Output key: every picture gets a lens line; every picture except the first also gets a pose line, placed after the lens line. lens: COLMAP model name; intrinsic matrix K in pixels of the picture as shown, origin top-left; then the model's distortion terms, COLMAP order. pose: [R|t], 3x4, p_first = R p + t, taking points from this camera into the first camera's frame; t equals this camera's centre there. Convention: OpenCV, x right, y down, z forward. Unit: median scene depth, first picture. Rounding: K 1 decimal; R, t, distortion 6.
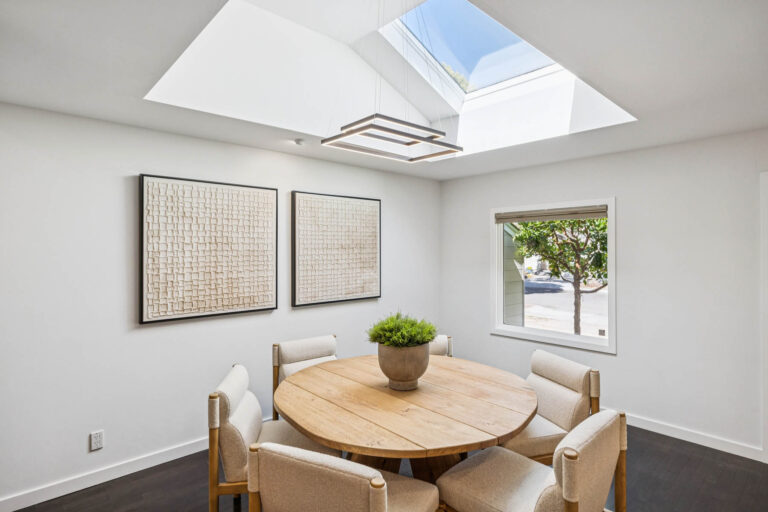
lens RADIAL K [[417.9, 0, 384.0], [0, 417.9, 256.0], [0, 0, 1]] dist [0.001444, 0.000235]
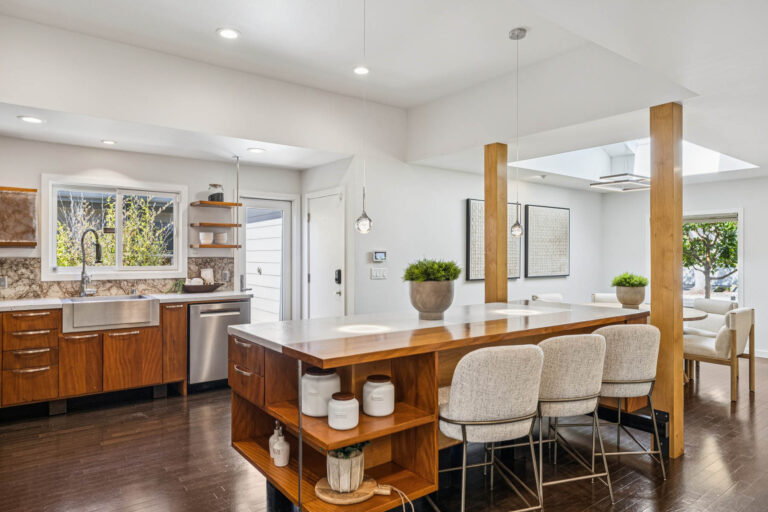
lens RADIAL K [[485.1, 0, 384.0], [0, 485.1, 256.0], [0, 0, 1]] dist [-0.004827, -0.000854]
pose [[0.993809, 0.008396, -0.110786, -0.485654], [-0.009416, 0.999918, -0.008689, 0.053674], [0.110704, 0.009679, 0.993806, -0.786700]]
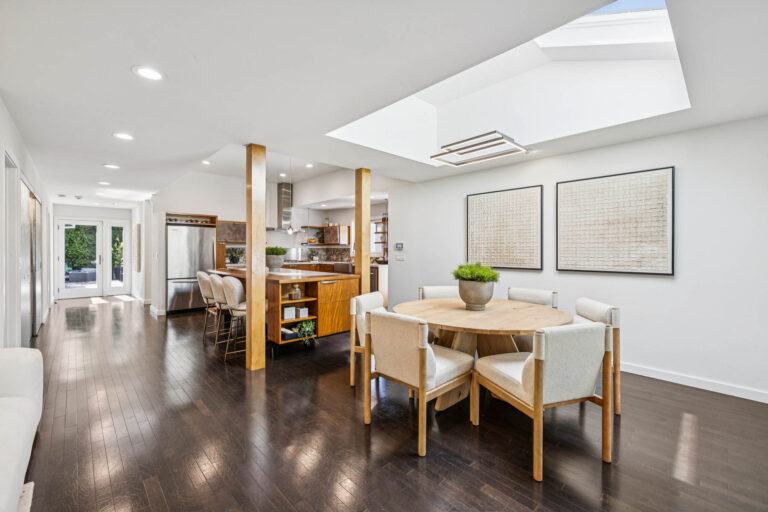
lens RADIAL K [[327.0, 0, 386.7], [0, 327.0, 249.1], [0, 0, 1]] dist [-0.000062, 0.000085]
pose [[-0.001324, 0.006100, -0.999981, 0.727727], [-0.009174, 0.999939, 0.006112, 0.046294], [0.999957, 0.009182, -0.001268, 0.406061]]
